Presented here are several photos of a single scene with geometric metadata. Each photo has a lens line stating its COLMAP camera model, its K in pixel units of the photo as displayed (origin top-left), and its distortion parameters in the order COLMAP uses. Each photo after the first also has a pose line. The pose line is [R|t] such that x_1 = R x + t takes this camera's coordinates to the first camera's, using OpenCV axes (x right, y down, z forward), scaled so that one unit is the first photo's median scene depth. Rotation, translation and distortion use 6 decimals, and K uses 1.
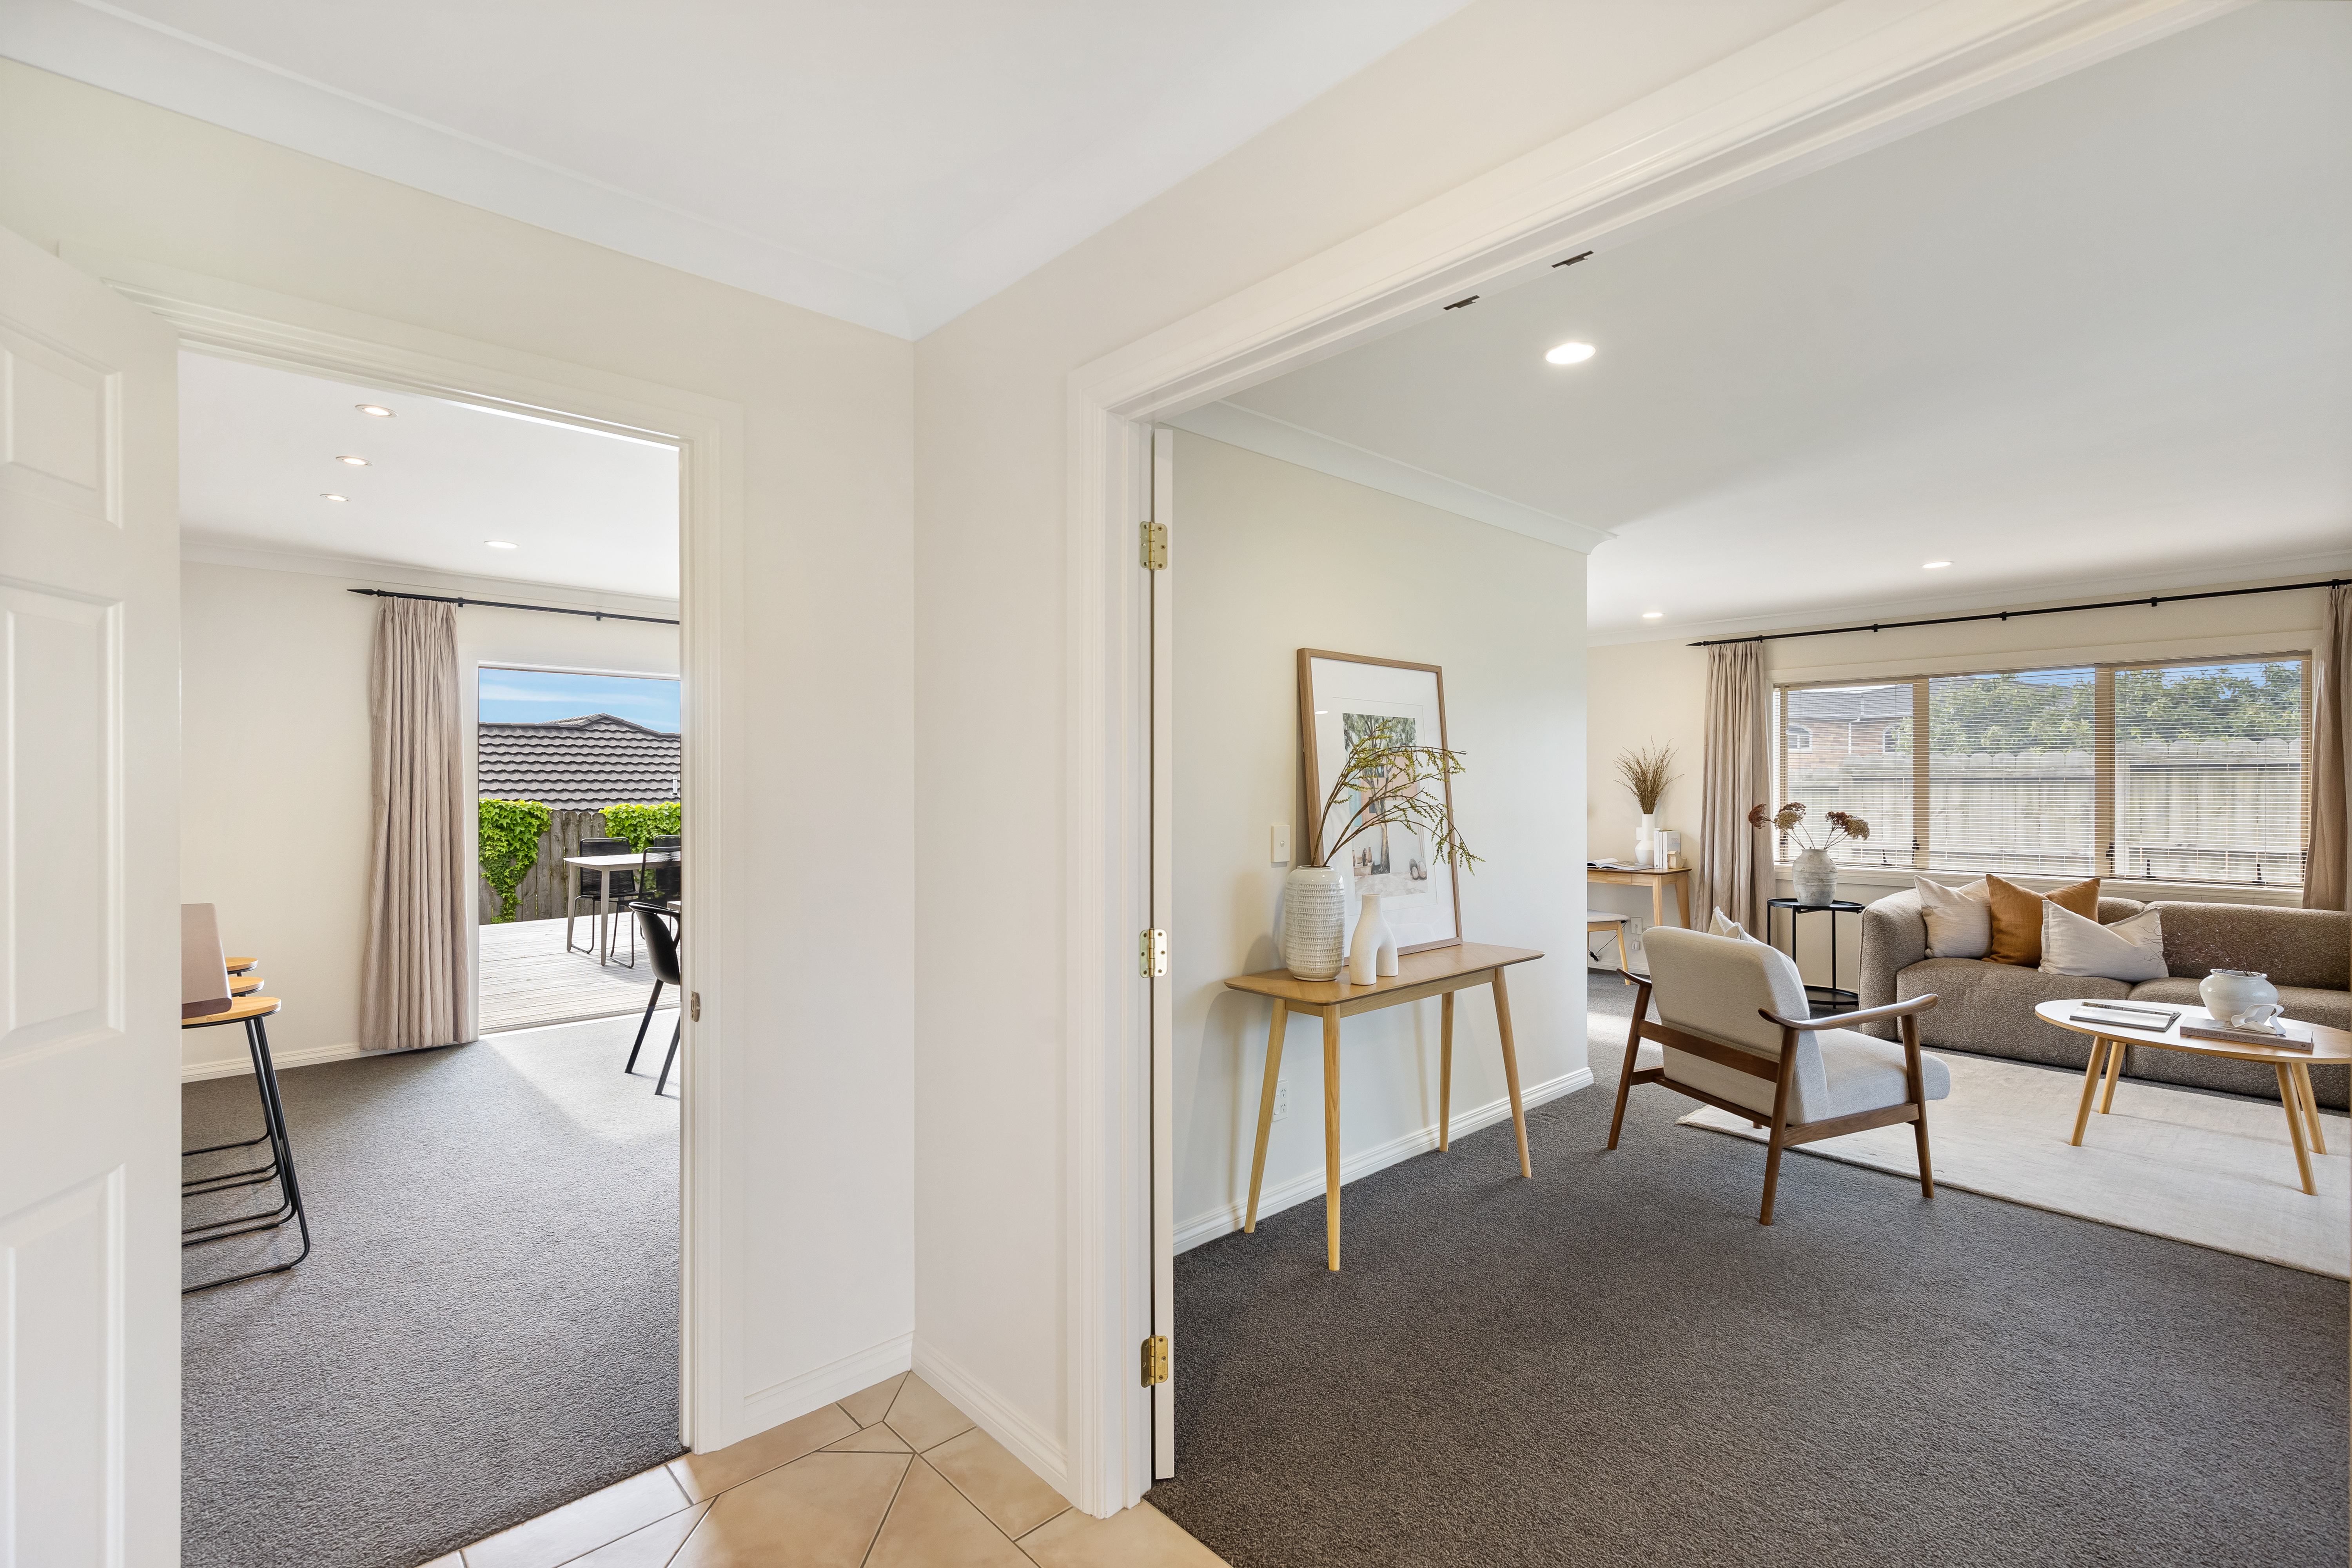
lens RADIAL K [[1050.8, 0, 1176.0], [0, 1050.8, 784.0], [0, 0, 1]] dist [-0.000207, 0.000091]
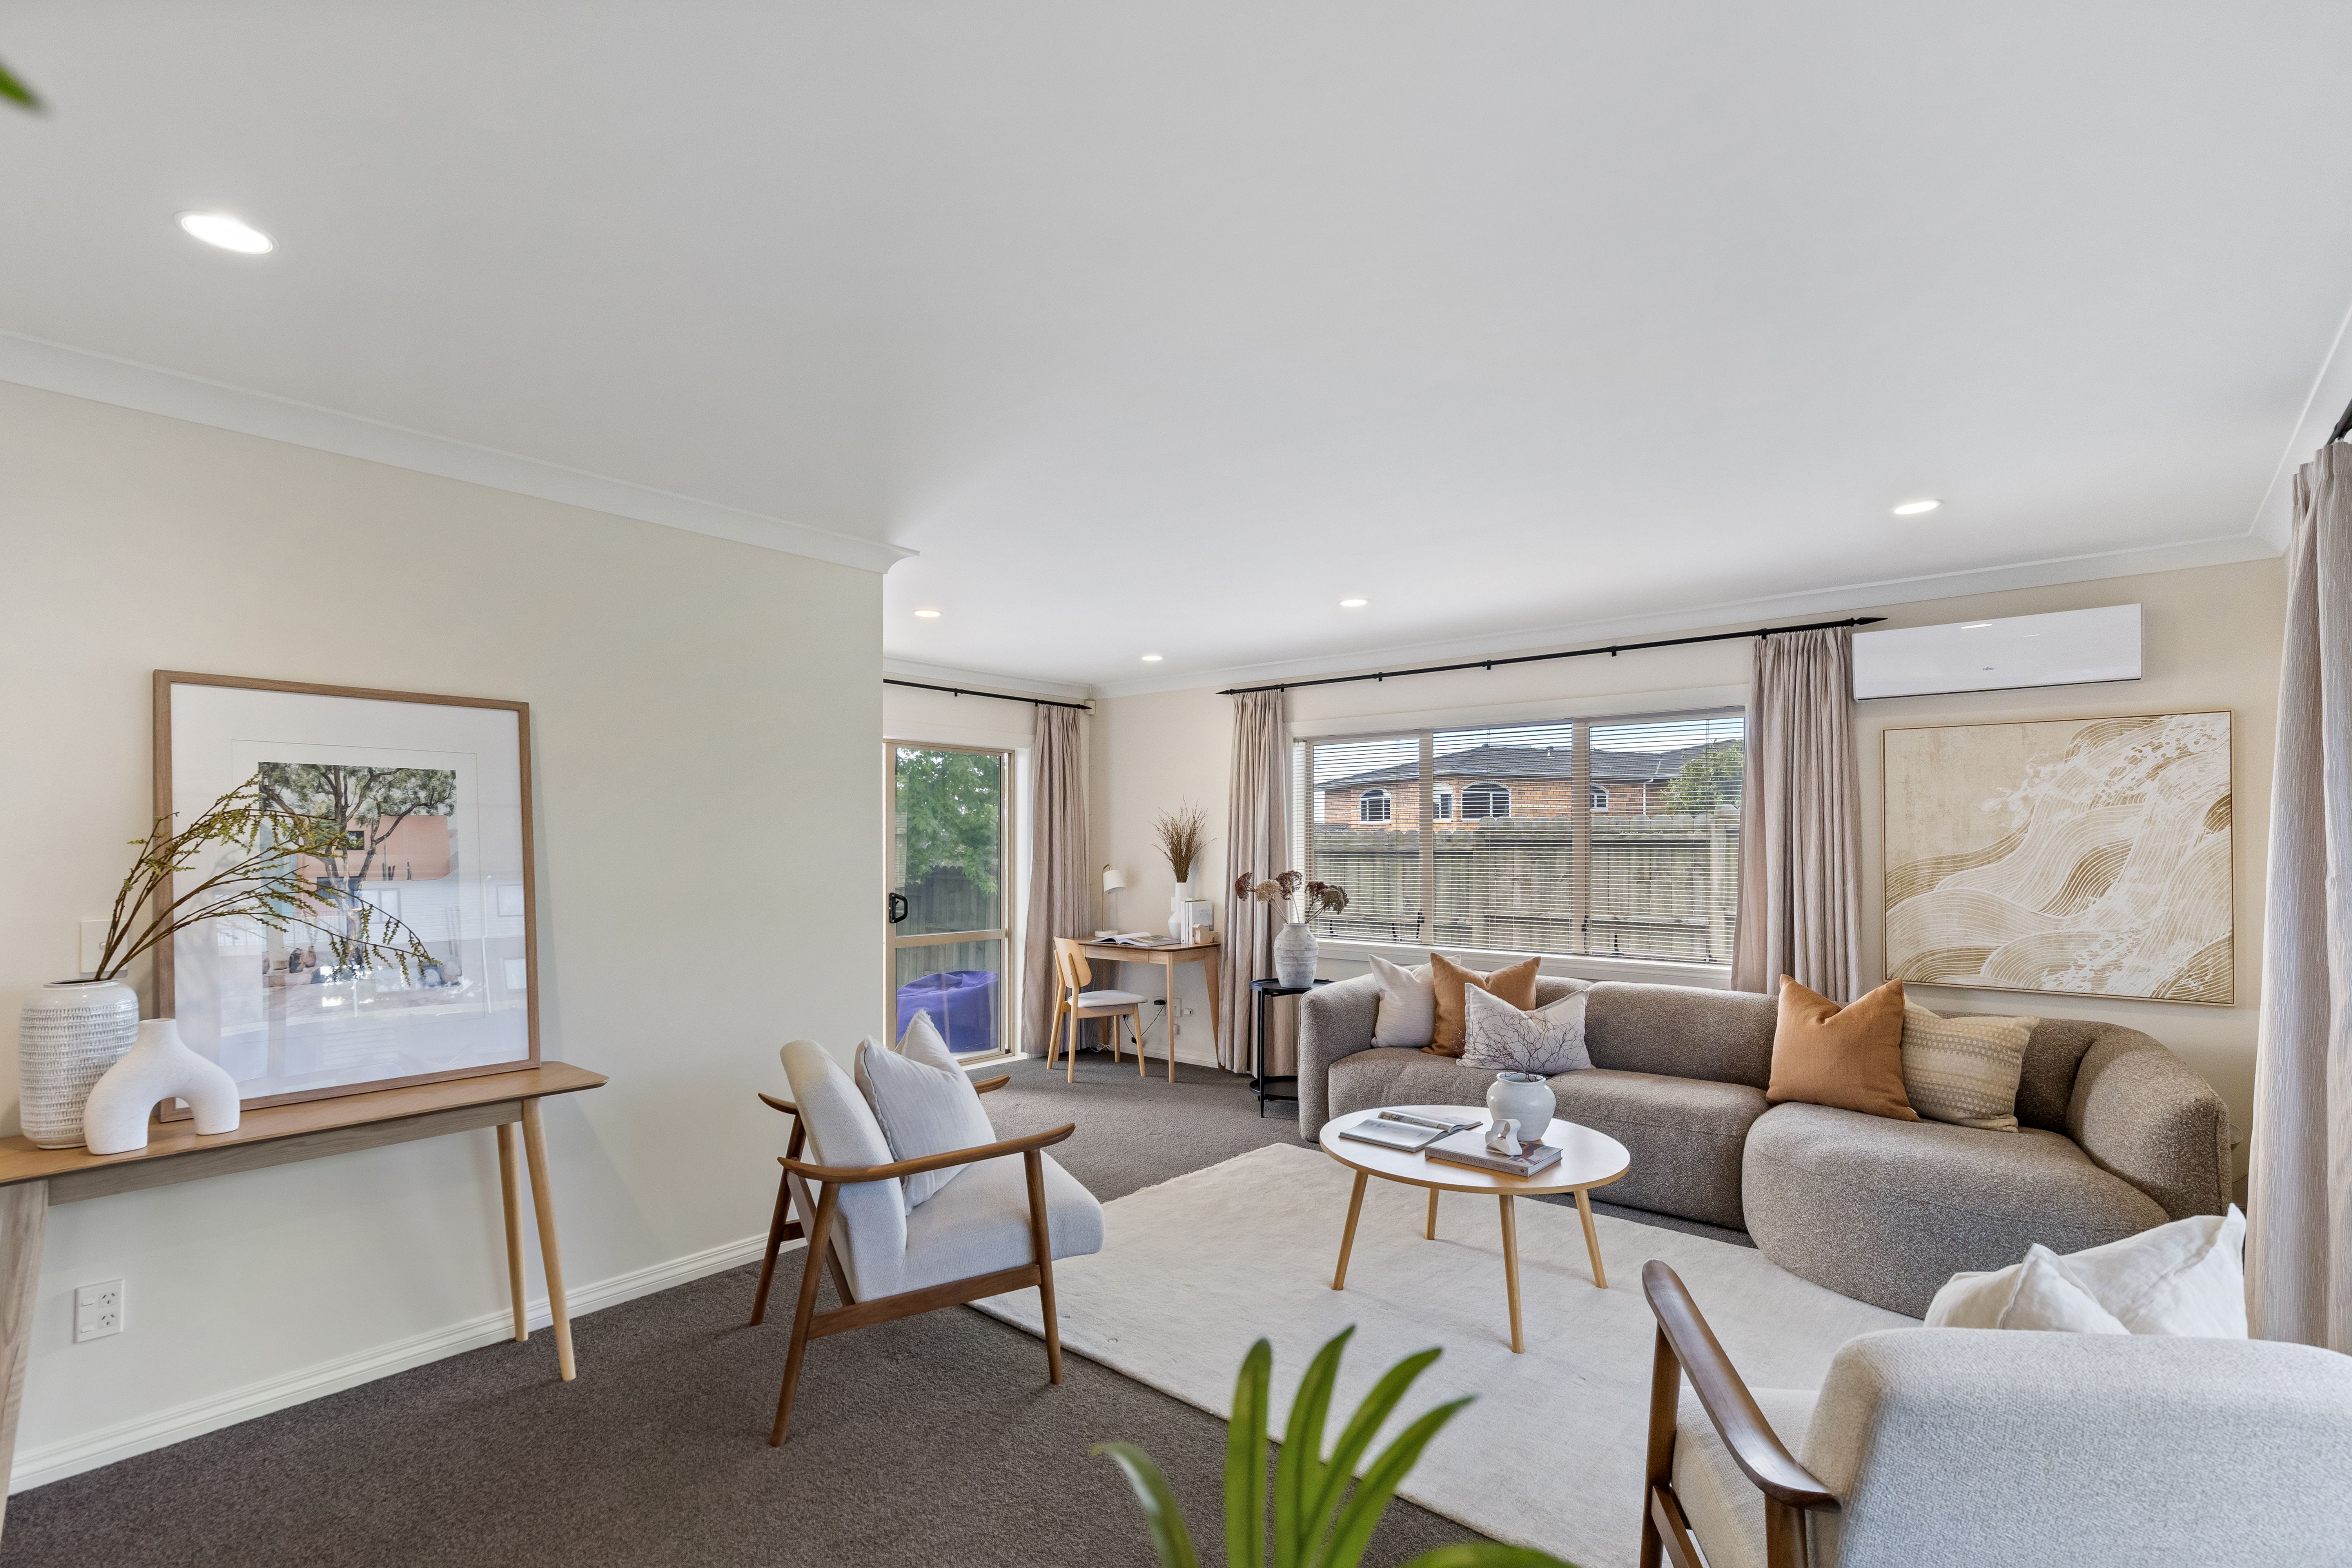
lens RADIAL K [[1093.3, 0, 1169.0], [0, 1093.3, 826.7], [0, 0, 1]] dist [-0.002850, -0.000303]
pose [[0.992933, 0.001596, 0.118670, 0.517878], [0.000139, 0.999893, -0.014615, -0.008203], [-0.118680, 0.014529, 0.992826, 0.127077]]
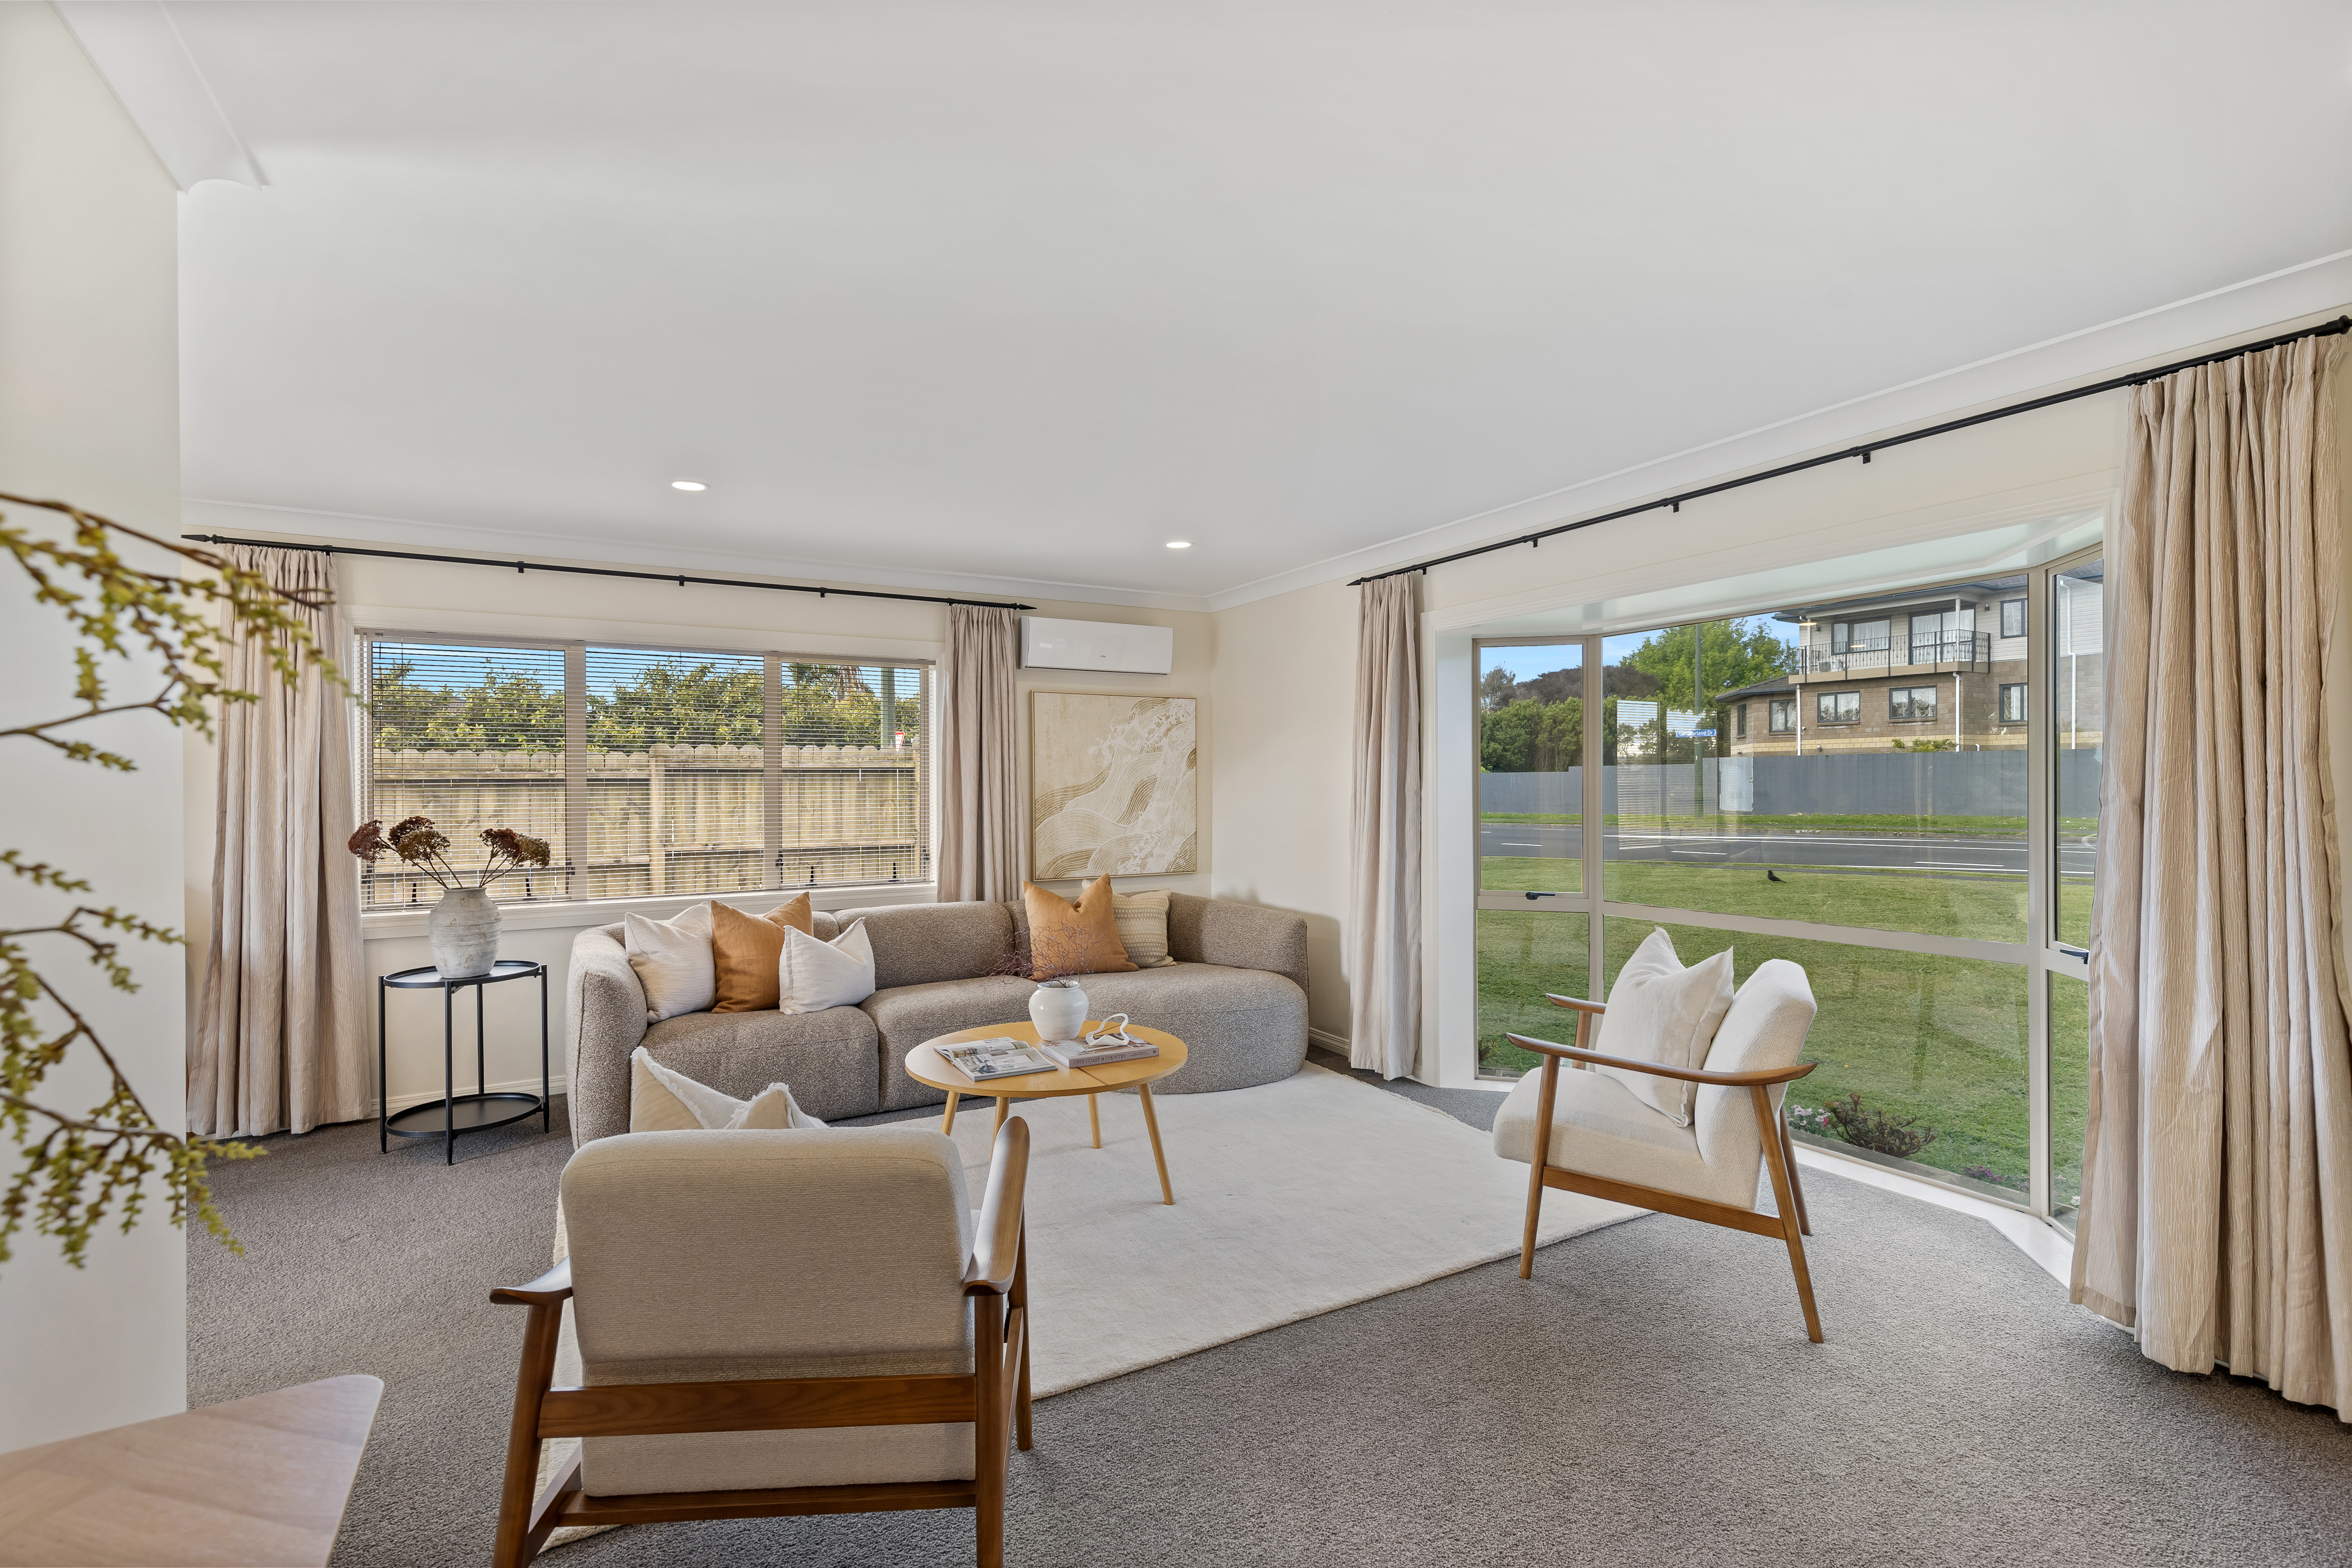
lens RADIAL K [[1050.8, 0, 1176.0], [0, 1050.8, 784.0], [0, 0, 1]] dist [-0.000207, 0.000091]
pose [[0.218222, -0.001833, 0.975897, 0.097055], [0.006157, 0.999981, 0.000501, 0.000787], [-0.975880, 0.005899, 0.218229, 0.574351]]
